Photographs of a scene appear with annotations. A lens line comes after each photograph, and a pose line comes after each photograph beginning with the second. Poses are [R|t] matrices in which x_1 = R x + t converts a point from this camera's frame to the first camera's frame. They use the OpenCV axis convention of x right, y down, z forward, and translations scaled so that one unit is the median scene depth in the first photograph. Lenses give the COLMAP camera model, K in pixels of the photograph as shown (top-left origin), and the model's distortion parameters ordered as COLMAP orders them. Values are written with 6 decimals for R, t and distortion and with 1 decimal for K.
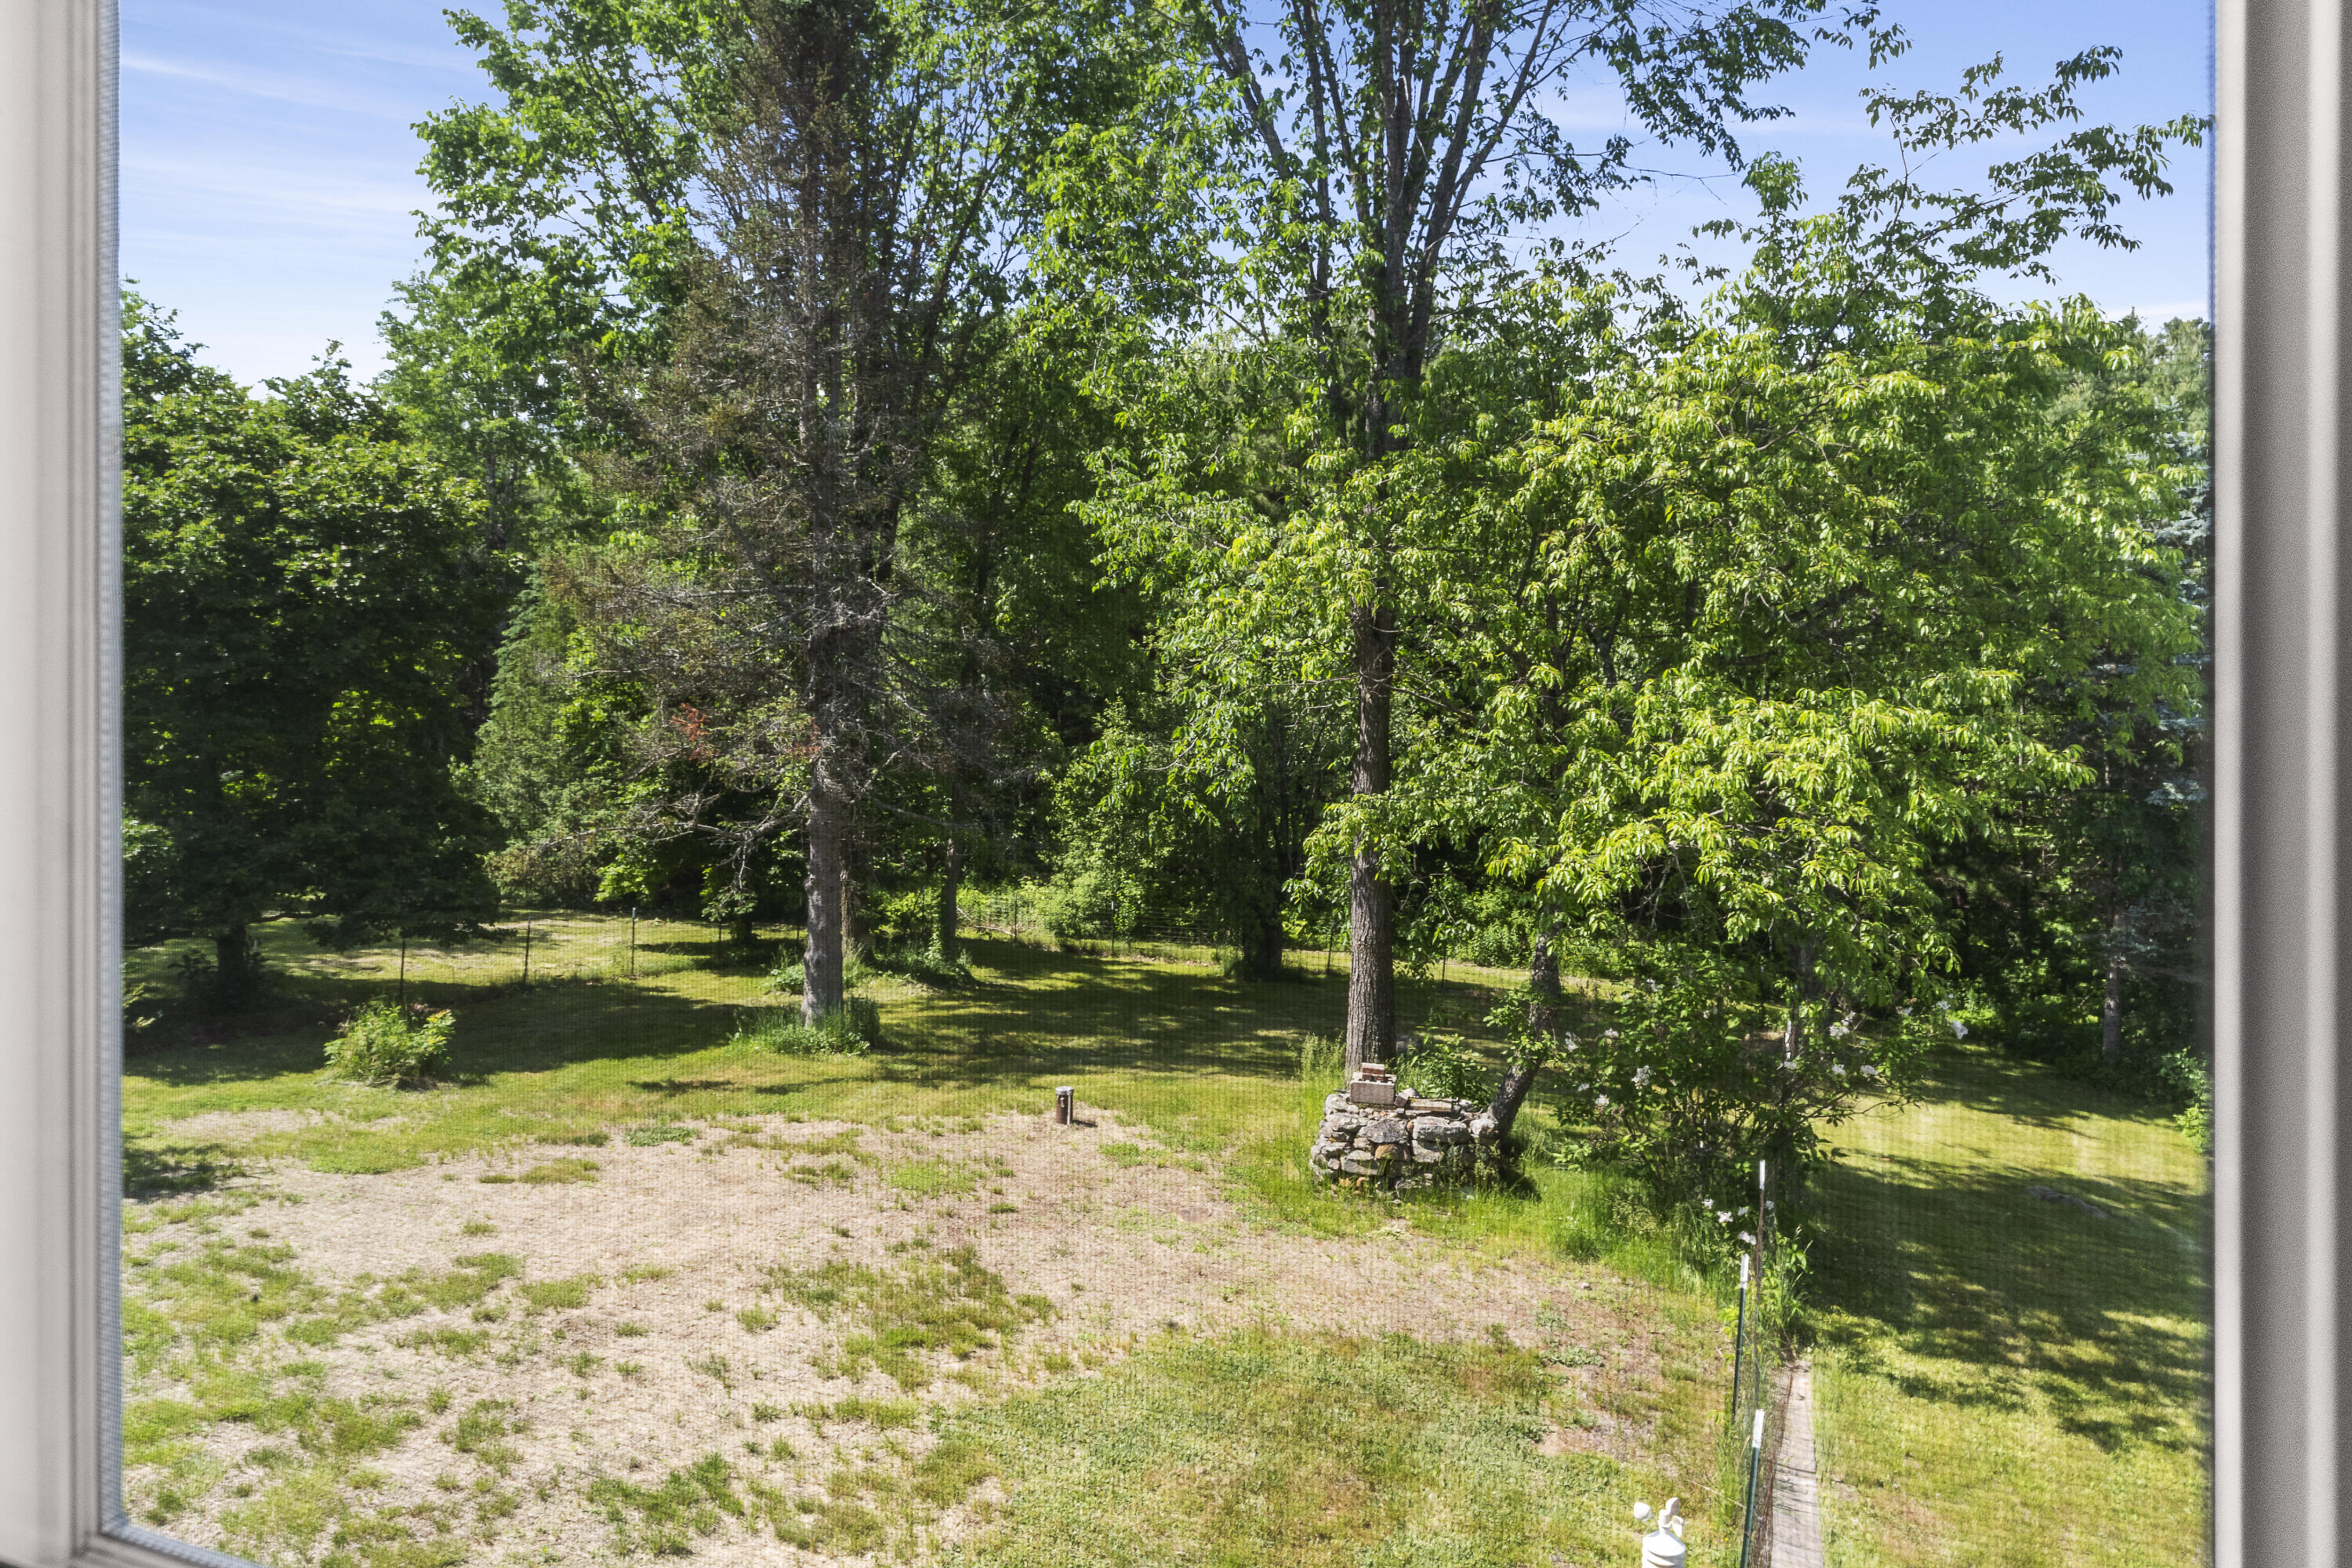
lens RADIAL K [[1608.1, 0, 1180.1], [0, 1608.1, 743.0], [0, 0, 1]] dist [0.005906, 0.002920]
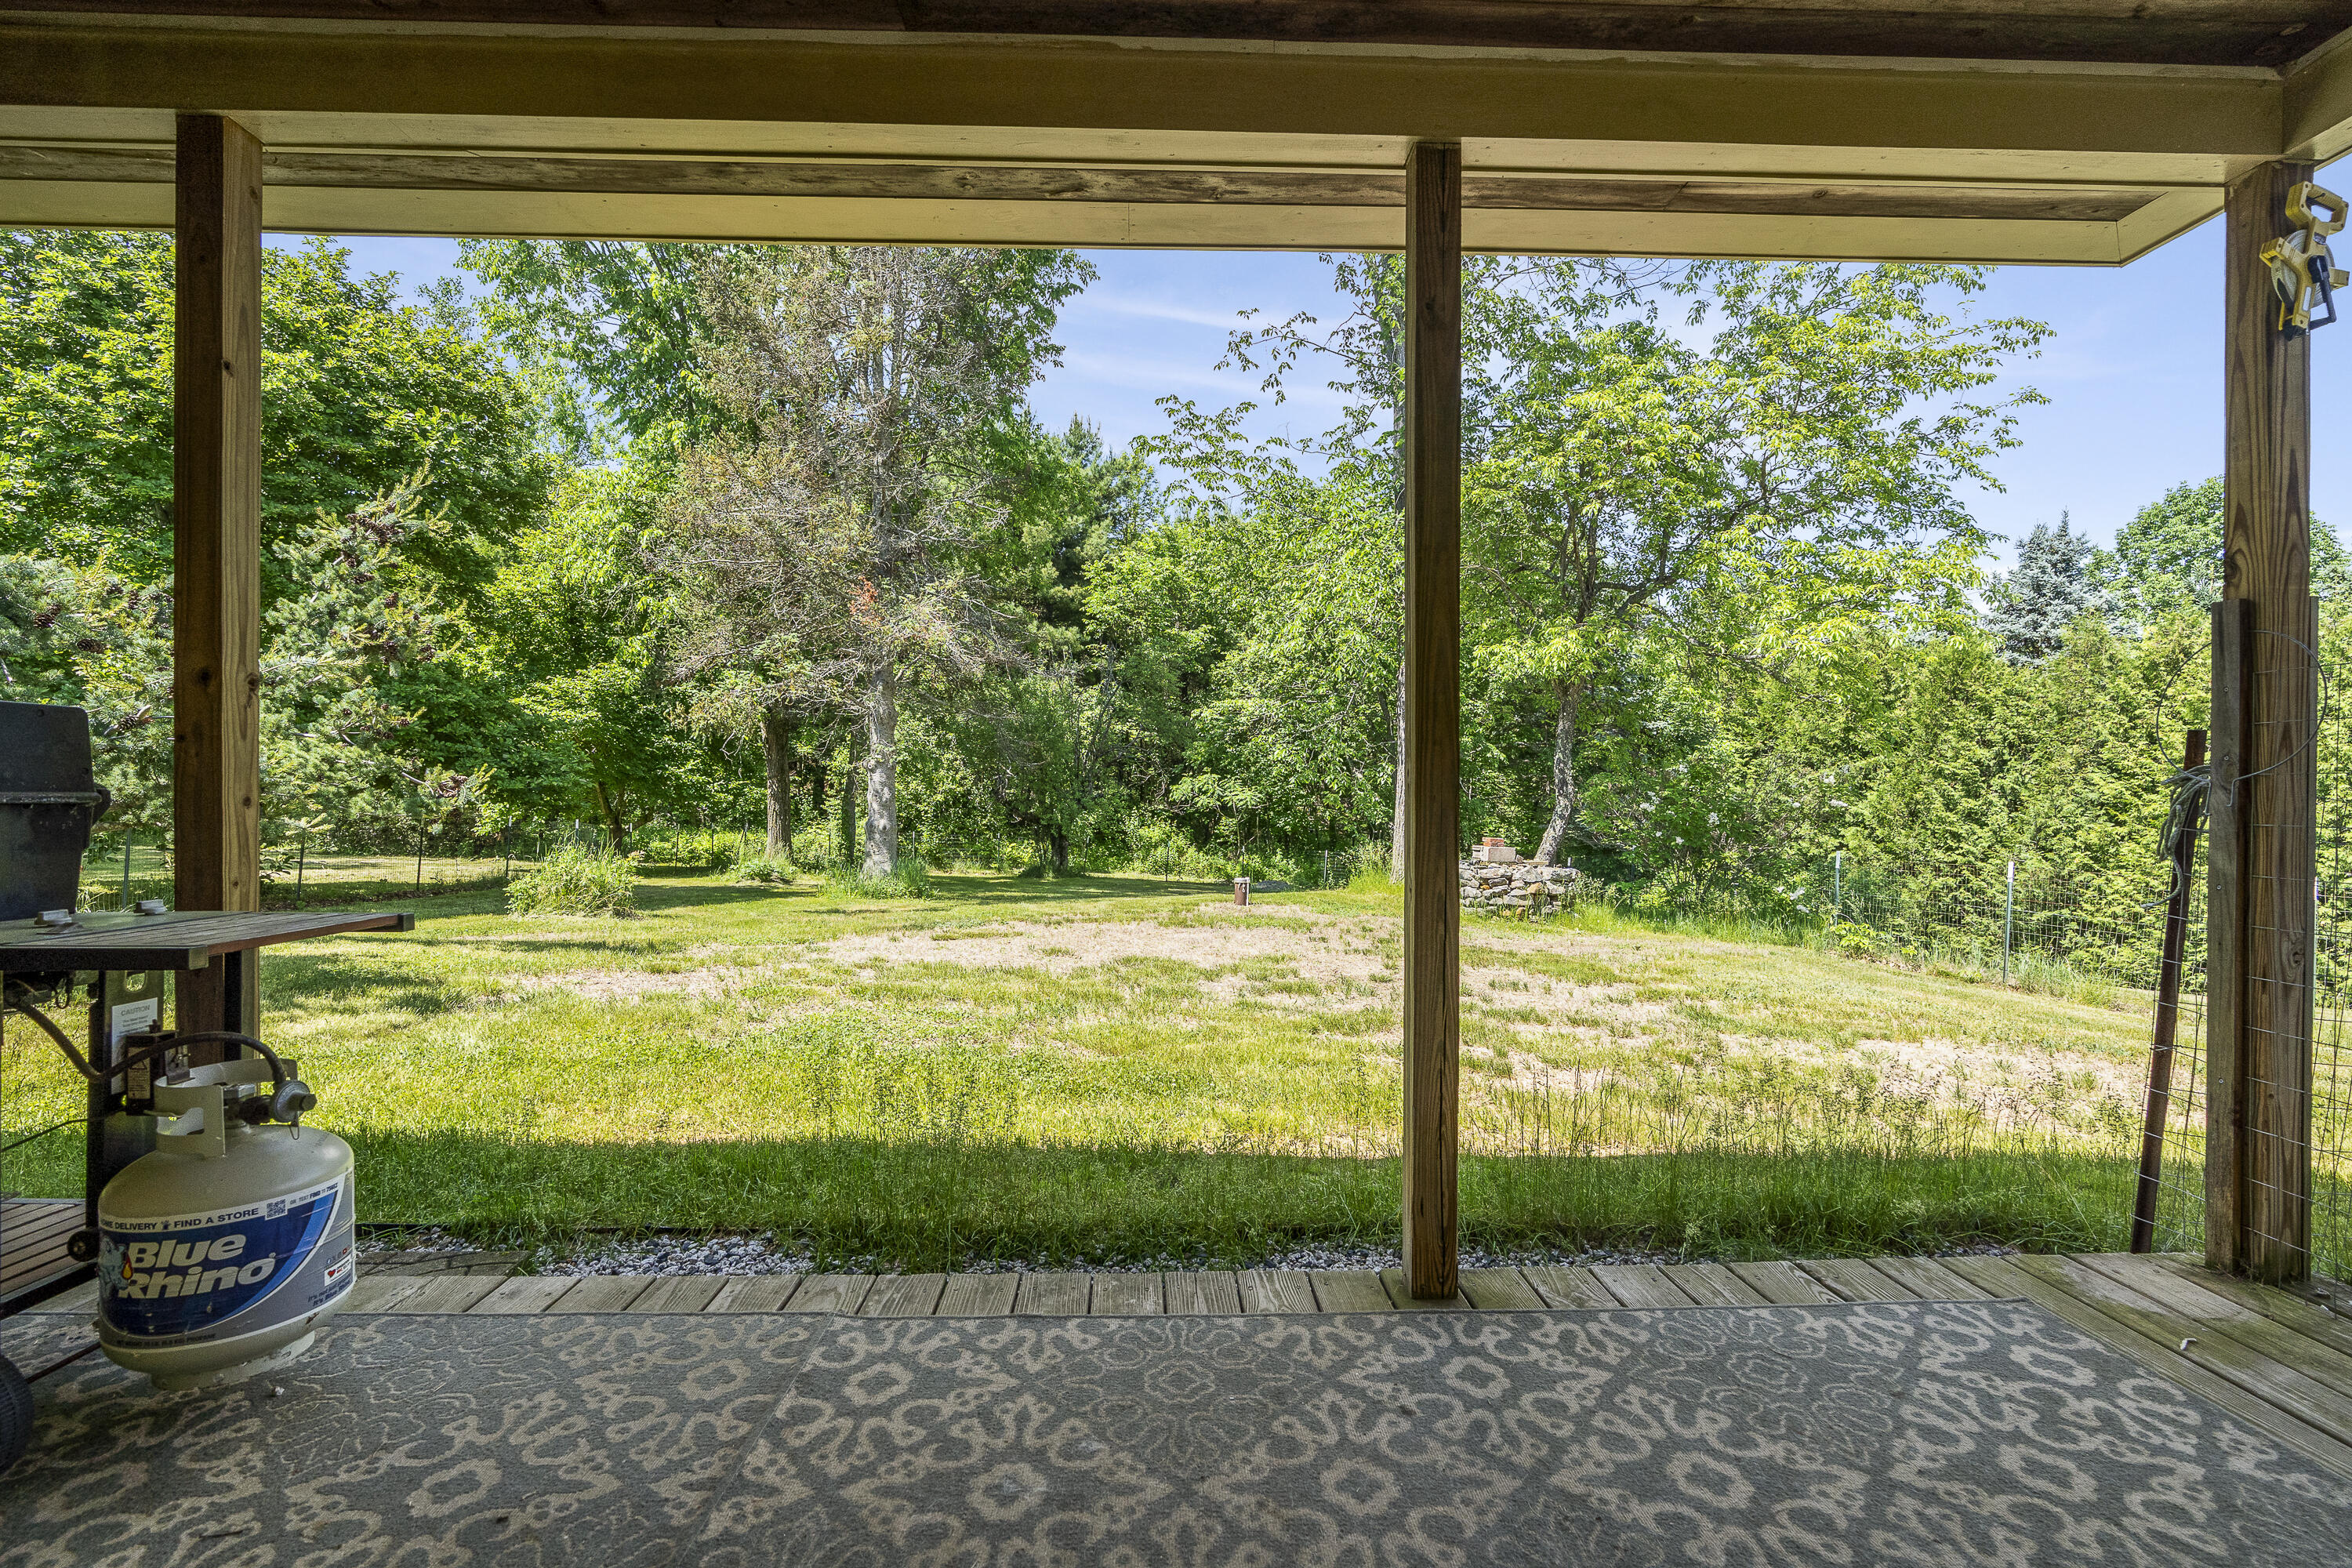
lens RADIAL K [[1081.3, 0, 1176.9], [0, 1081.3, 805.5], [0, 0, 1]] dist [-0.019960, 0.005533]
pose [[0.897676, -0.005719, 0.440618, -0.434538], [0.002092, 0.999960, 0.008718, 0.129353], [-0.440651, -0.006904, 0.897652, 0.212900]]
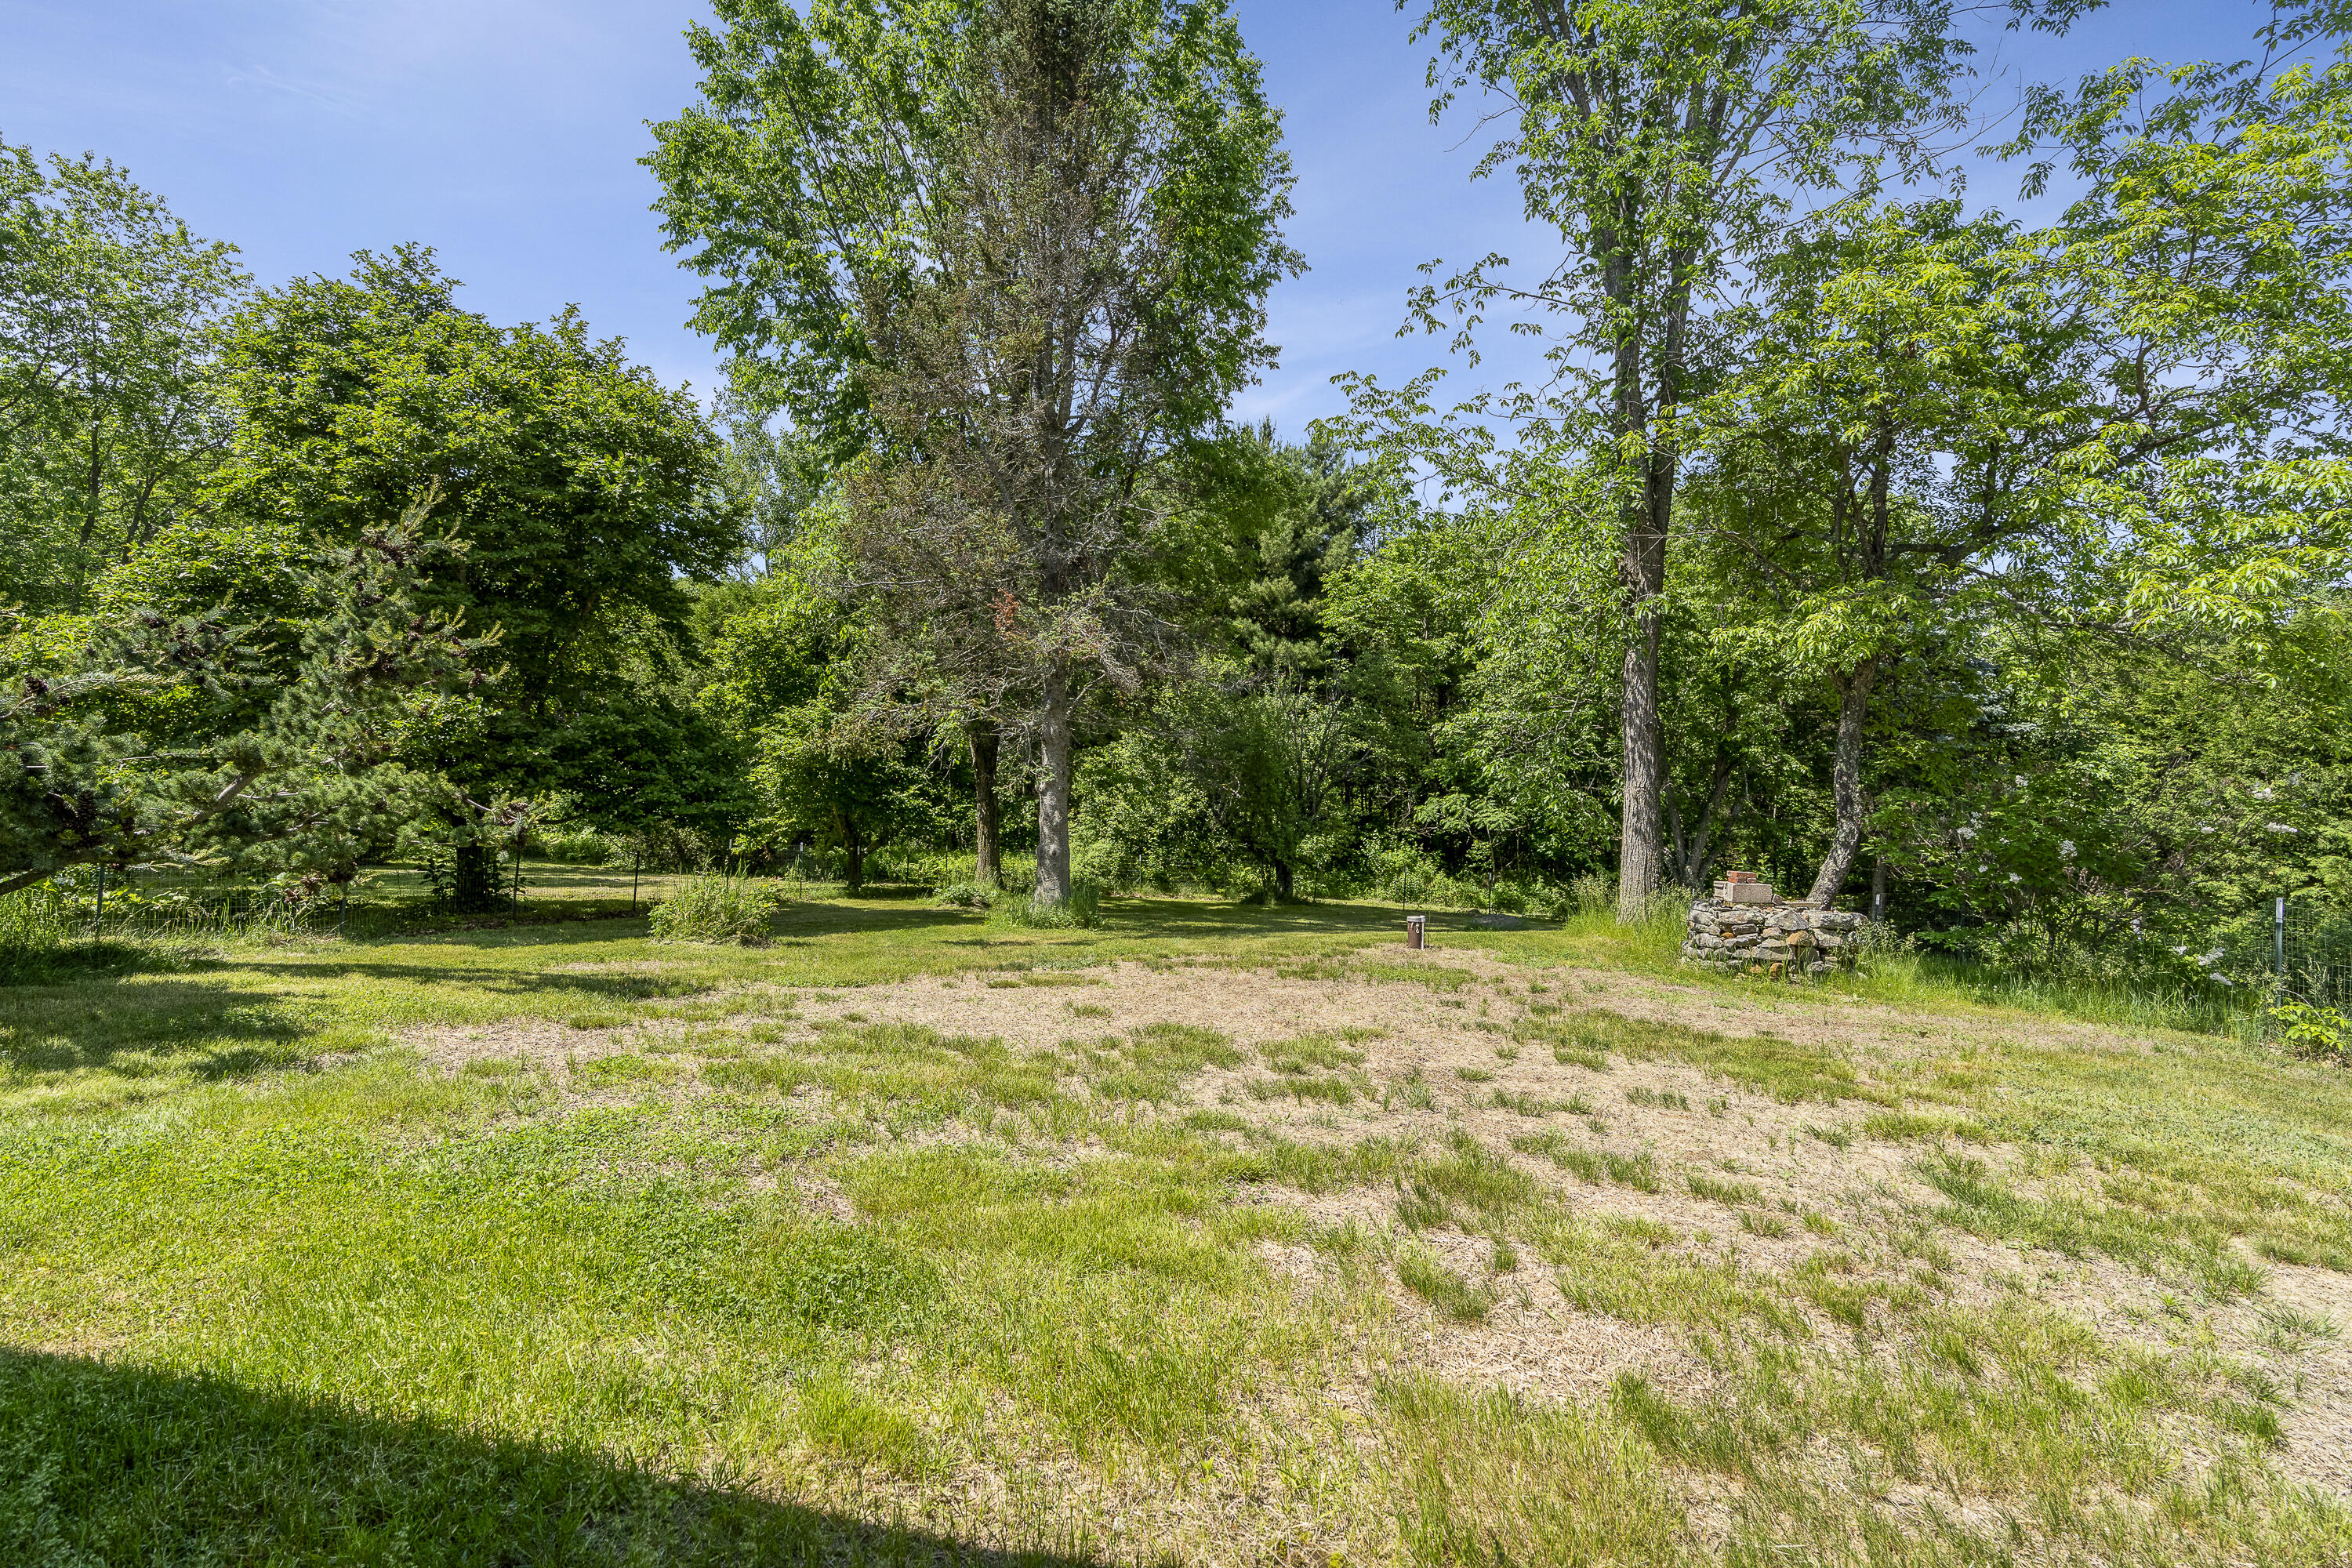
lens RADIAL K [[1075.5, 0, 1174.4], [0, 1075.5, 792.1], [0, 0, 1]] dist [-0.014365, 0.005507]
pose [[0.982727, -0.000866, 0.185060, -0.320199], [0.005402, 0.999697, -0.024009, 0.127504], [-0.184983, 0.024594, 0.982434, 0.269054]]
